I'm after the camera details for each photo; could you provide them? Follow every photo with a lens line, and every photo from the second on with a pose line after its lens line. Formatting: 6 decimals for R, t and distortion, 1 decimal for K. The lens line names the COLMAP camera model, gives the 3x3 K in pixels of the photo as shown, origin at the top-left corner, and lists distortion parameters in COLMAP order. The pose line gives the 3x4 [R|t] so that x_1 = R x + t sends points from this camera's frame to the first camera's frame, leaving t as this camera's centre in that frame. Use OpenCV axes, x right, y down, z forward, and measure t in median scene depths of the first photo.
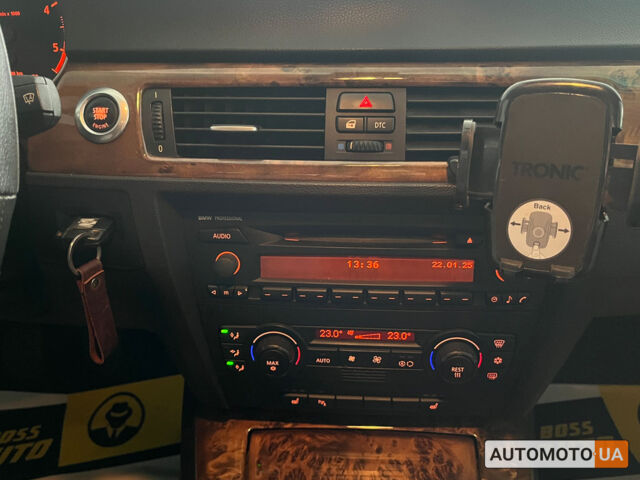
lens RADIAL K [[545.6, 0, 321.9], [0, 545.6, 343.7], [0, 0, 1]] dist [0.004924, 0.000819]
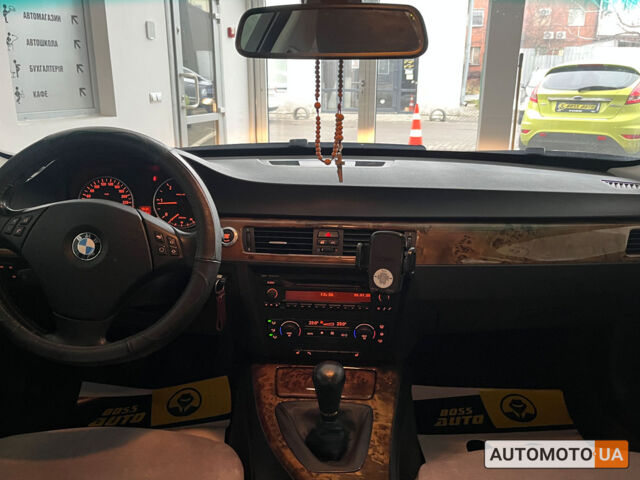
lens RADIAL K [[604.8, 0, 318.0], [0, 604.8, 267.8], [0, 0, 1]] dist [0.011097, 0.003725]
pose [[0.999794, 0.020260, 0.001028, 0.028939], [-0.019017, 0.953656, -0.300299, 0.564811], [-0.007064, 0.300217, 0.953845, -1.662918]]
